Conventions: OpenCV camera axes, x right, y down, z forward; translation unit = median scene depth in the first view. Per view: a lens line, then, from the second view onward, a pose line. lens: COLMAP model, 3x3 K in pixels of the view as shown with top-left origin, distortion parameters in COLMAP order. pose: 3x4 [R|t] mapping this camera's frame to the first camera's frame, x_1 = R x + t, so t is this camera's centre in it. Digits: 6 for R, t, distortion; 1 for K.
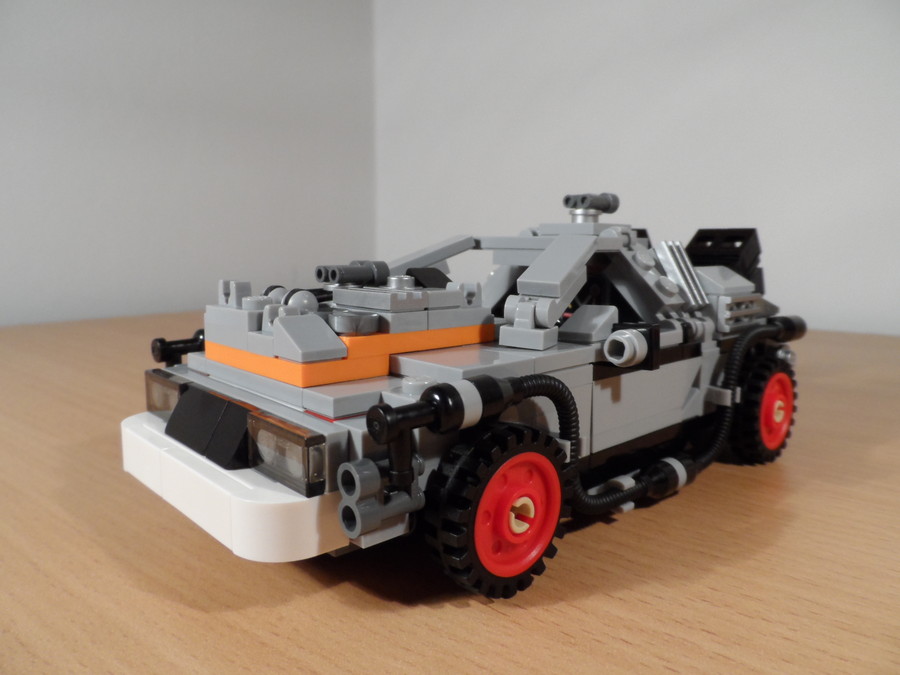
lens RADIAL K [[681.5, 0, 450.0], [0, 681.5, 337.5], [0, 0, 1]] dist [-0.004344, 0.000602]
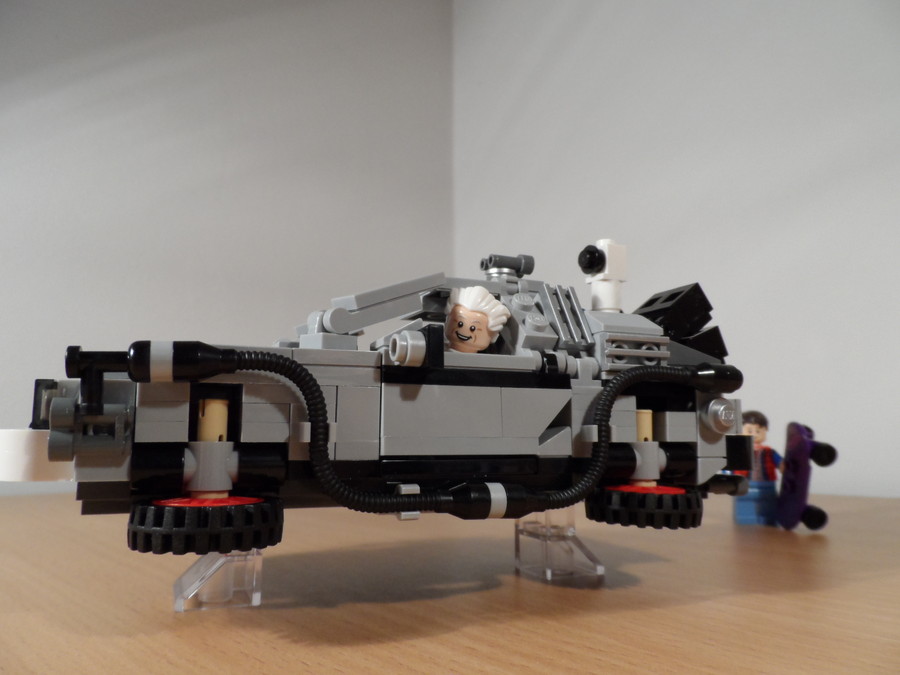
lens RADIAL K [[681.1, 0, 450.0], [0, 681.1, 337.5], [0, 0, 1]] dist [-0.010826, -0.015608]
pose [[0.935919, -0.050722, -0.348545, 0.684312], [-0.046053, 0.963458, -0.263871, 0.266682], [0.349193, 0.263013, 0.899382, 0.085469]]
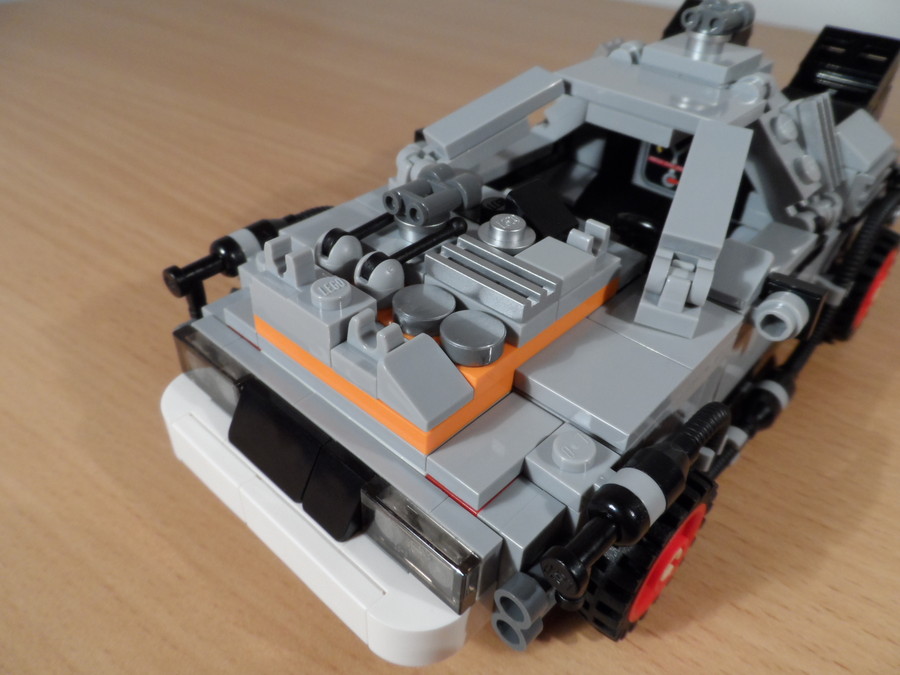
lens RADIAL K [[682.1, 0, 450.0], [0, 682.1, 337.5], [0, 0, 1]] dist [-0.012919, -0.006490]
pose [[0.996124, -0.021770, 0.085225, -0.209307], [-0.023869, 0.865636, 0.500104, -0.362847], [-0.084661, -0.500200, 0.861761, 0.319258]]
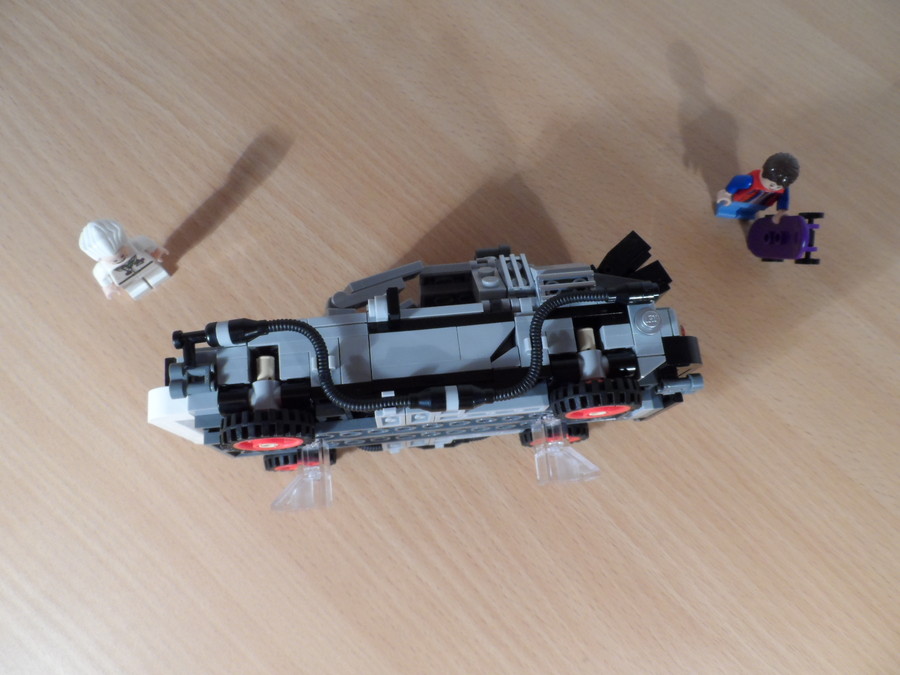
lens RADIAL K [[682.1, 0, 450.0], [0, 682.1, 337.5], [0, 0, 1]] dist [-0.012919, -0.006490]
pose [[0.758998, -0.269172, -0.592847, 1.293503], [0.025470, 0.922120, -0.386064, 0.687532], [0.650594, 0.277922, 0.706744, 0.023260]]
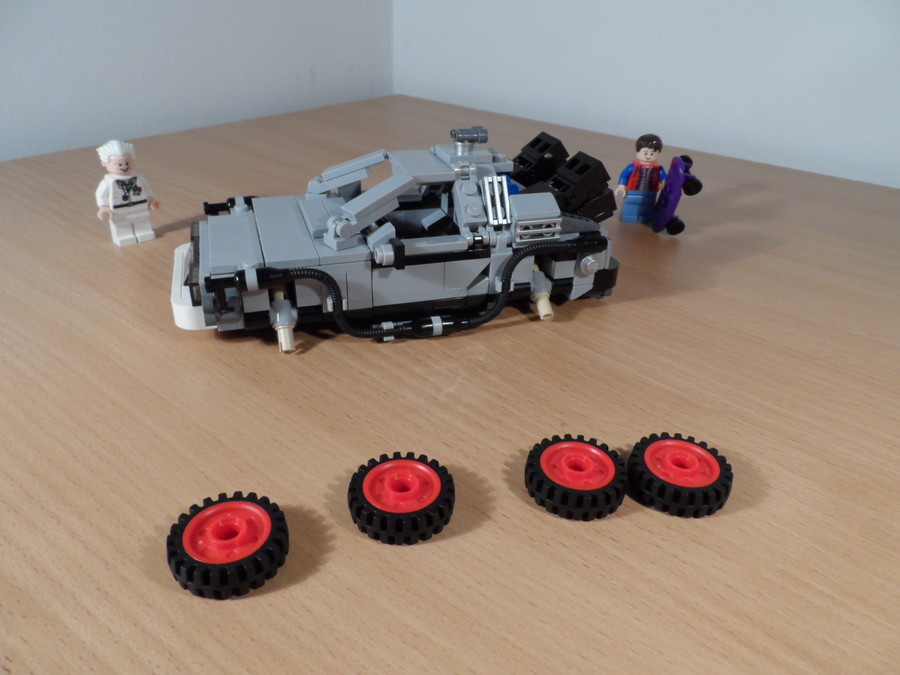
lens RADIAL K [[682.1, 0, 450.0], [0, 682.1, 337.5], [0, 0, 1]] dist [-0.012919, -0.006490]
pose [[0.902565, 0.221238, -0.369366, 1.126722], [-0.080798, 0.929675, 0.359411, -0.443602], [0.422906, -0.294548, 0.856967, -0.528413]]
